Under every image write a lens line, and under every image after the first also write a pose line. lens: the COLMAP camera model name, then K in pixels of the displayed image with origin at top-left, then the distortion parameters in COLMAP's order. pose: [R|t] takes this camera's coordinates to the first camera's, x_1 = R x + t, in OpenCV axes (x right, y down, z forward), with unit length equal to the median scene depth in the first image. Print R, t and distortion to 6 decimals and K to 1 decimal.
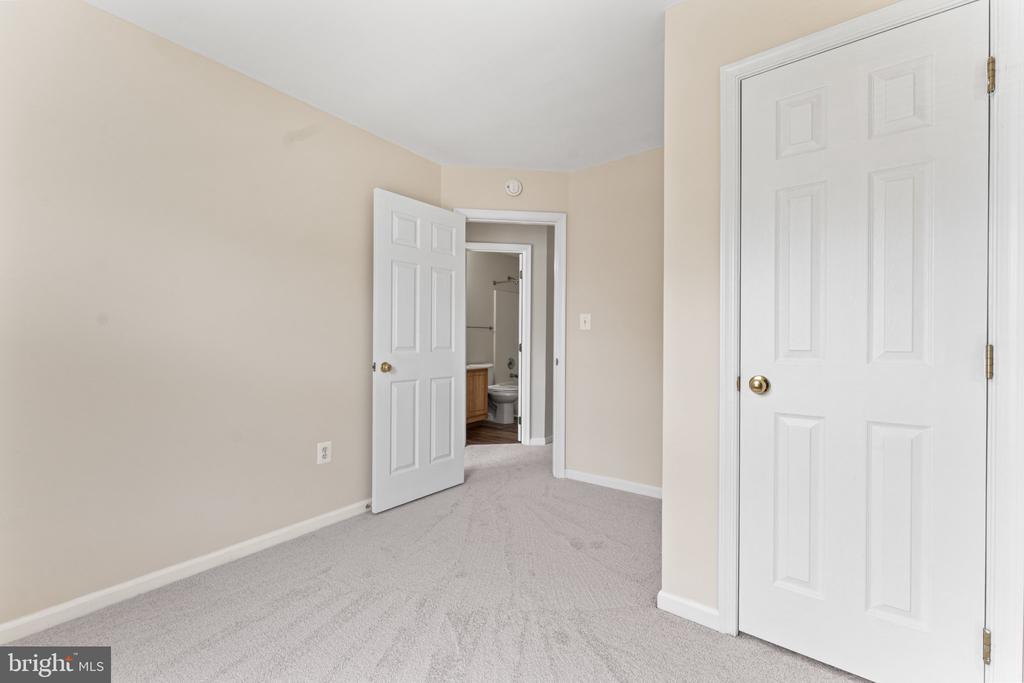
lens RADIAL K [[419.0, 0, 512.0], [0, 419.0, 341.5], [0, 0, 1]] dist [-0.000582, -0.000068]
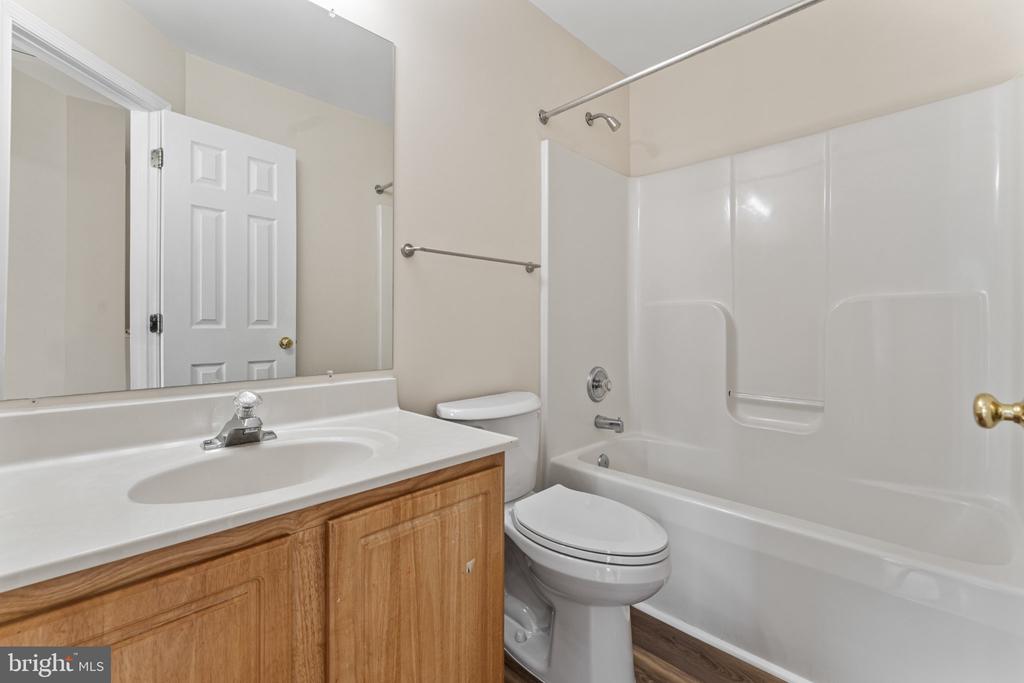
lens RADIAL K [[441.5, 0, 513.0], [0, 441.5, 321.9], [0, 0, 1]] dist [-0.000677, -0.000002]
pose [[0.992101, -0.005992, -0.125295, -0.025148], [0.005348, 0.999971, -0.005471, 0.007150], [0.125324, 0.004758, 0.992104, 0.699680]]
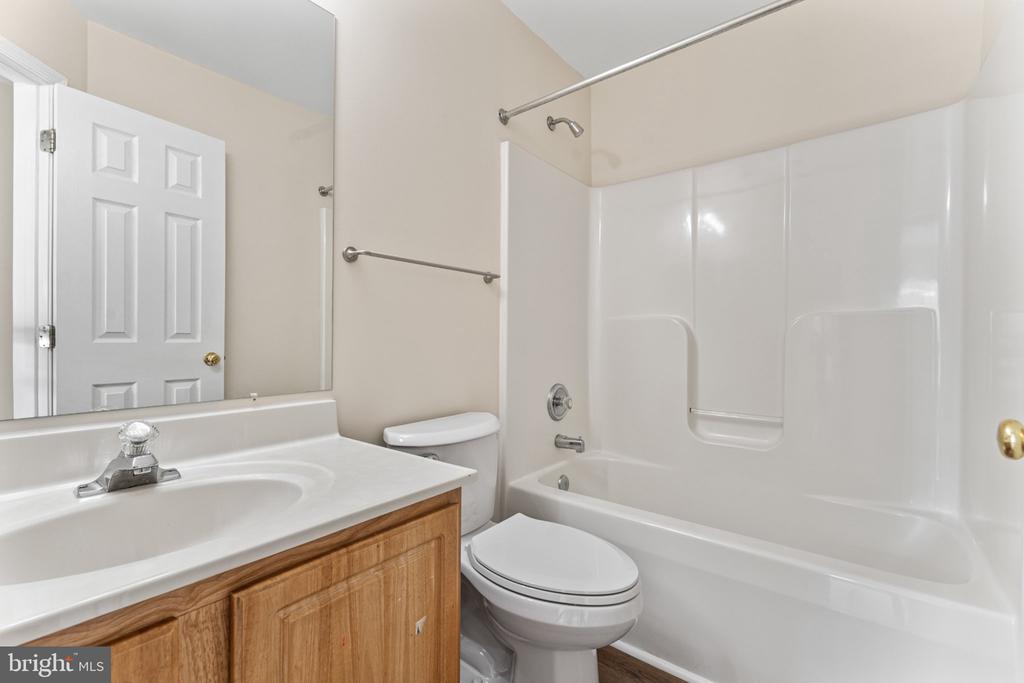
lens RADIAL K [[440.1, 0, 508.7], [0, 440.1, 337.5], [0, 0, 1]] dist [-0.009665, -0.000089]
pose [[0.999481, -0.001574, -0.032174, -0.029439], [0.001480, 0.999995, -0.002920, 0.007047], [0.032179, 0.002870, 0.999478, 0.722638]]
